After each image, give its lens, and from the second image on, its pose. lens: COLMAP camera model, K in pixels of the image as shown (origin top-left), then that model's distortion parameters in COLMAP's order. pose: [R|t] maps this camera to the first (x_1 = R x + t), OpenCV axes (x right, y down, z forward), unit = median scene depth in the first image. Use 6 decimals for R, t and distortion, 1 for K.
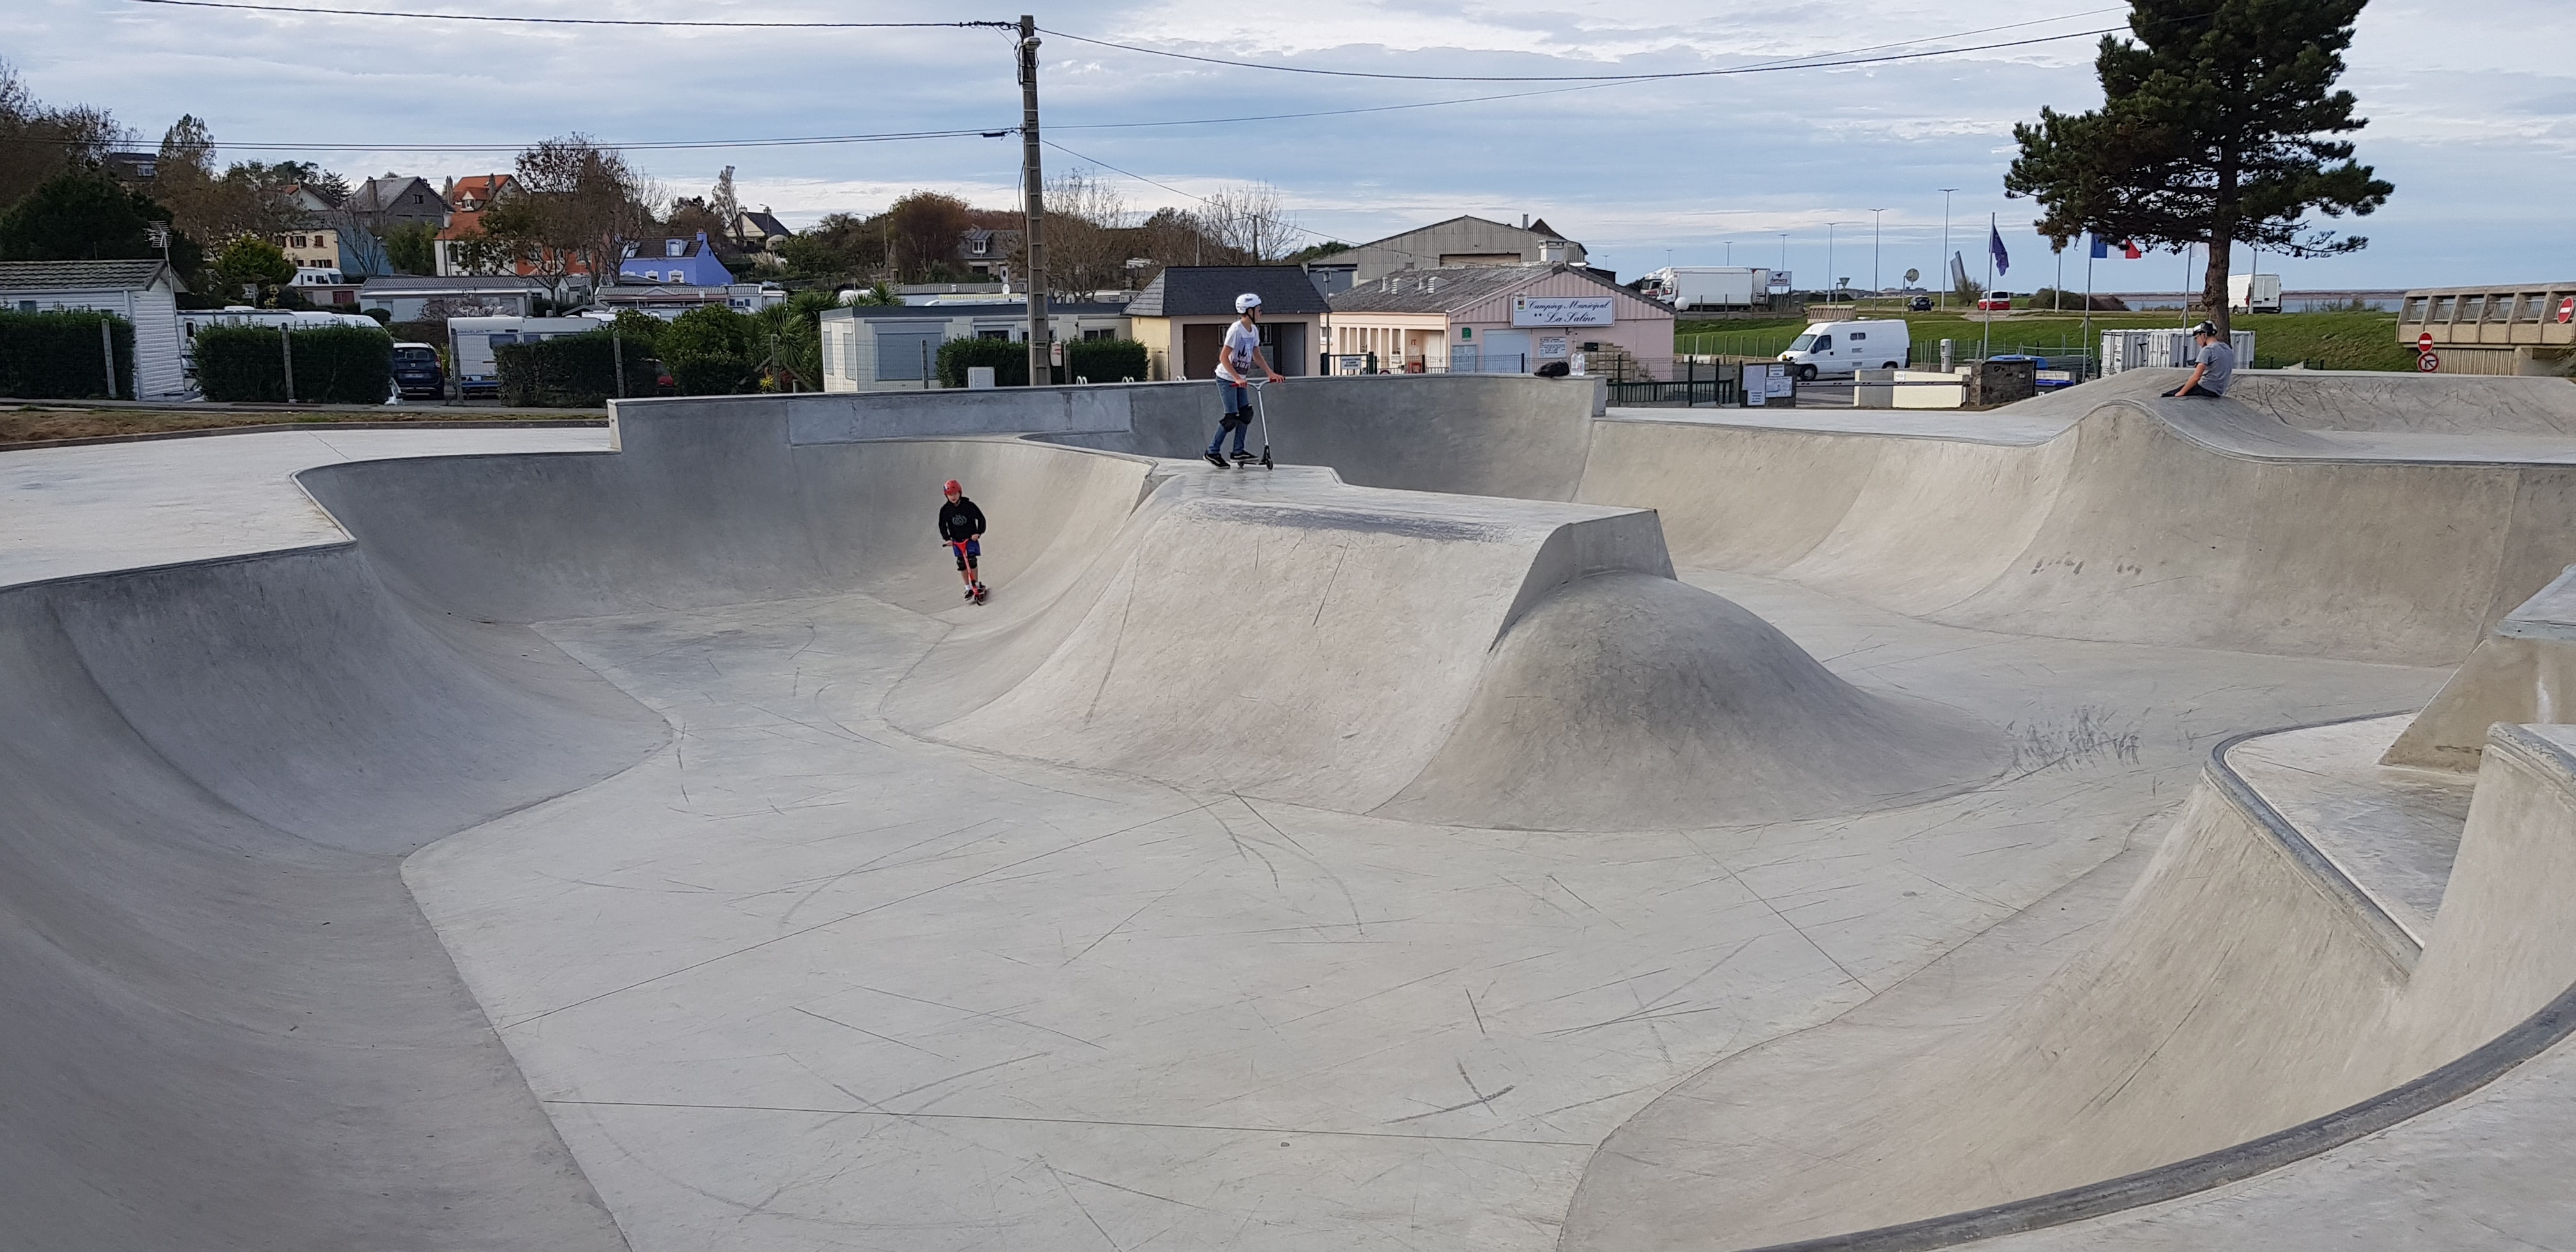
lens RADIAL K [[2038.7, 0, 1288.1], [0, 2038.7, 620.7], [0, 0, 1]] dist [-0.001080, -0.006872]
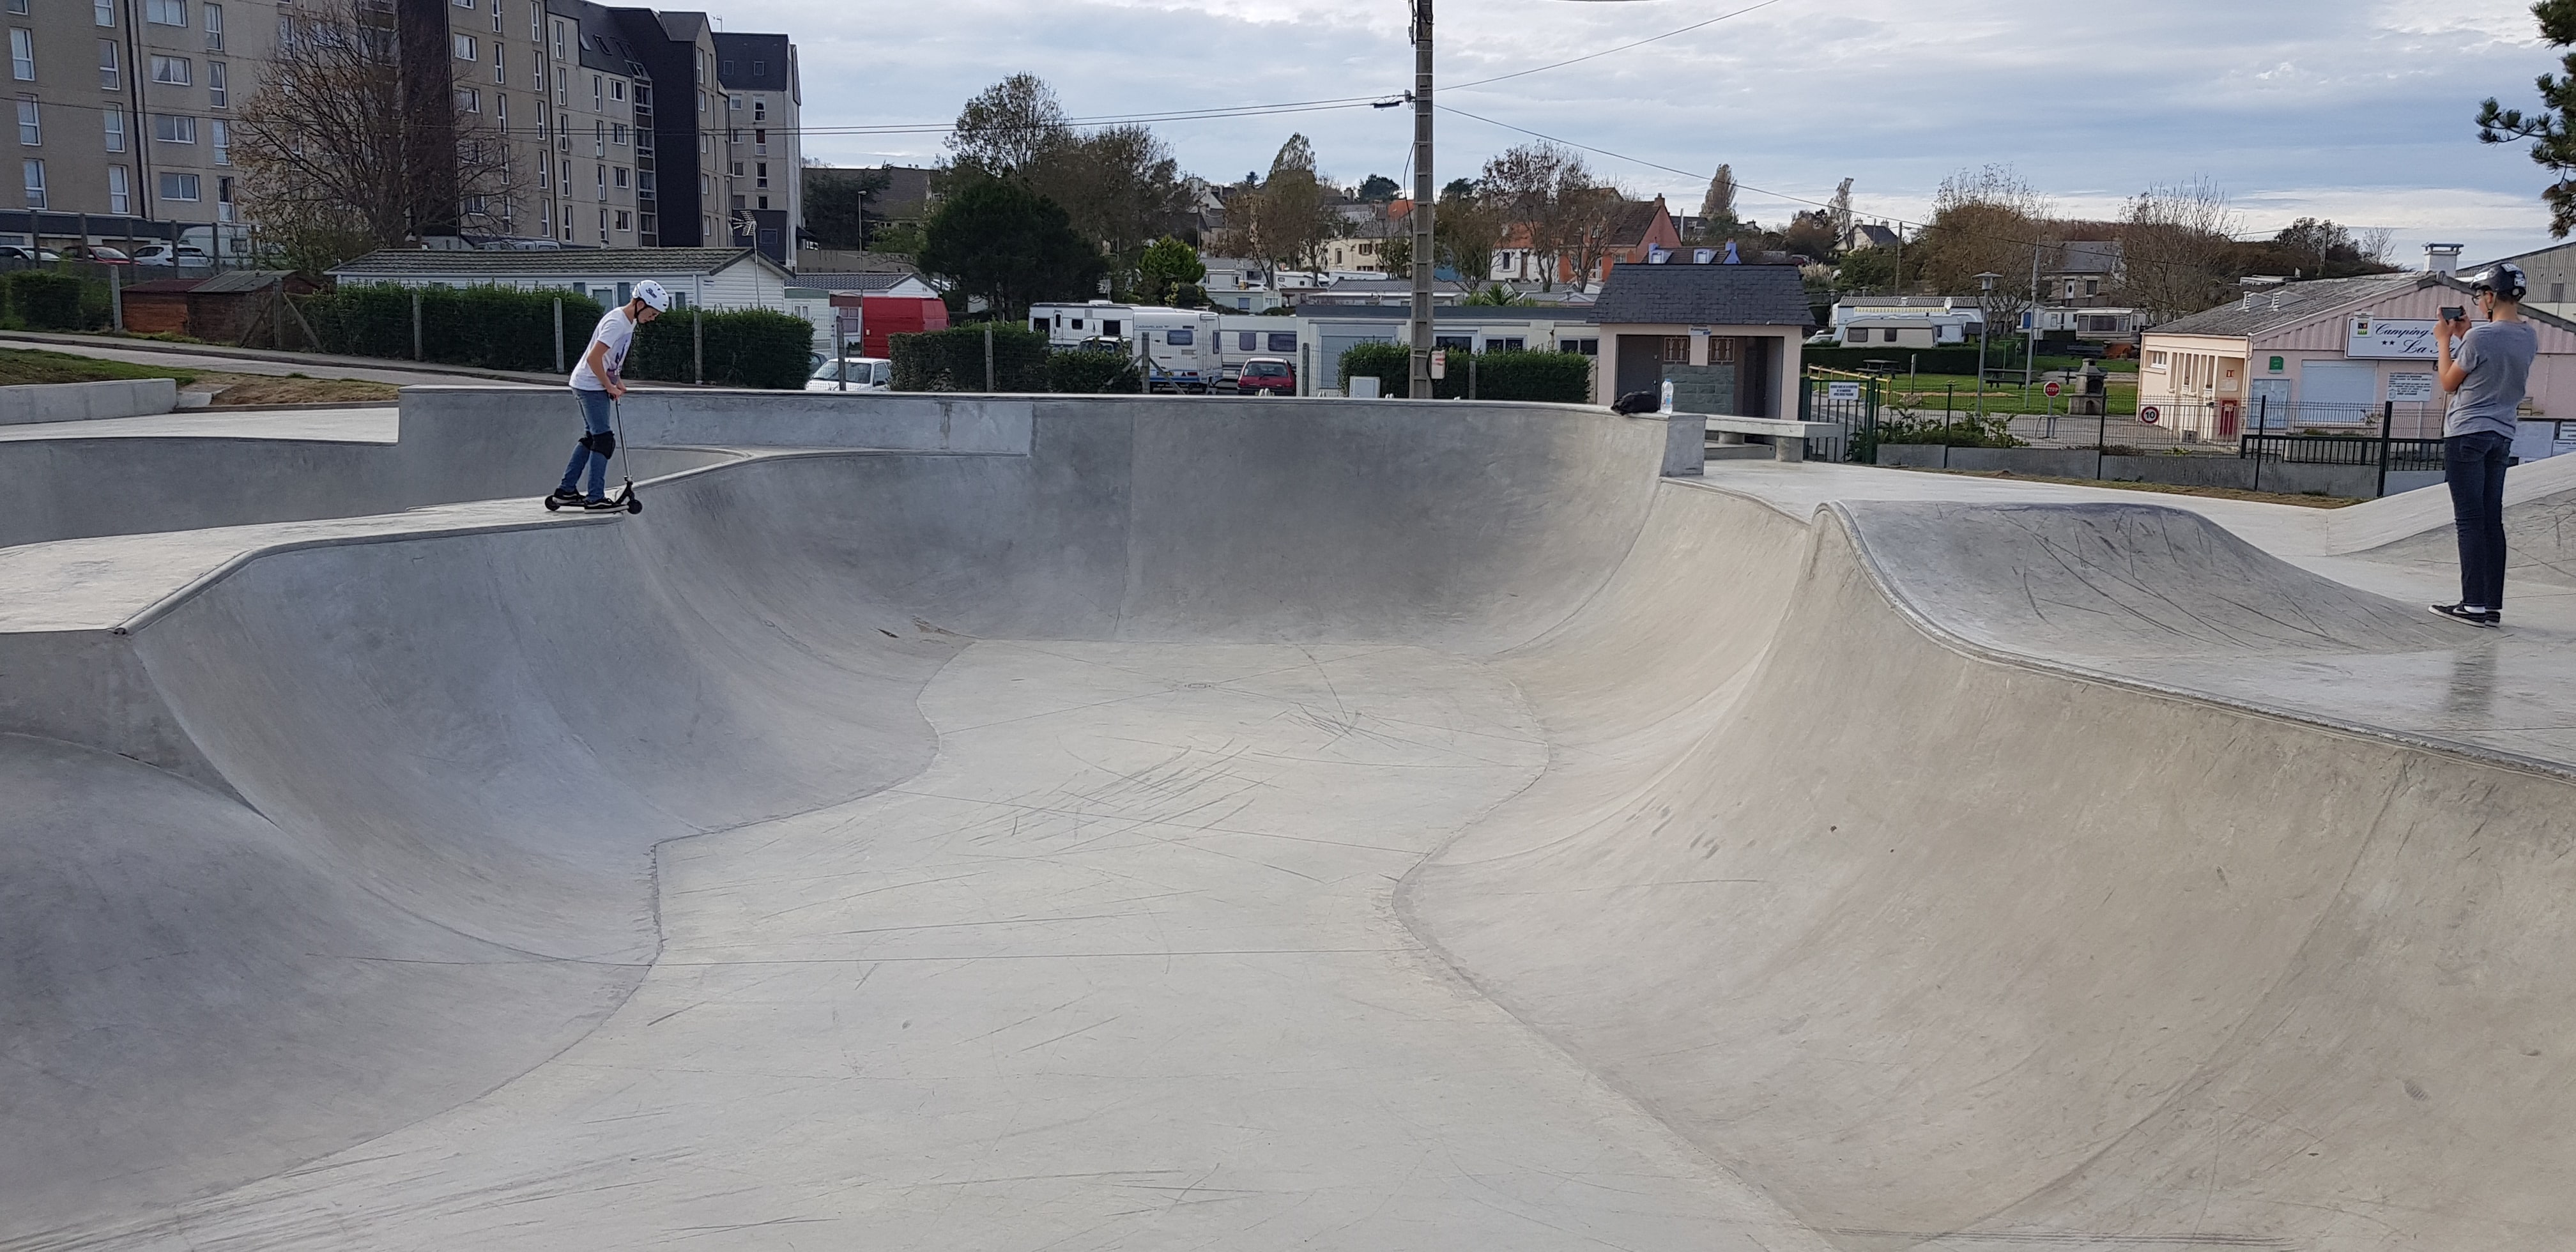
lens RADIAL K [[2038.7, 0, 1288.1], [0, 2038.7, 632.1], [0, 0, 1]] dist [-0.001080, -0.006872]
pose [[0.858825, 0.101434, -0.502126, 0.250012], [-0.102010, 0.994433, 0.026409, -0.034688], [0.502010, 0.028541, 0.864391, 0.230241]]
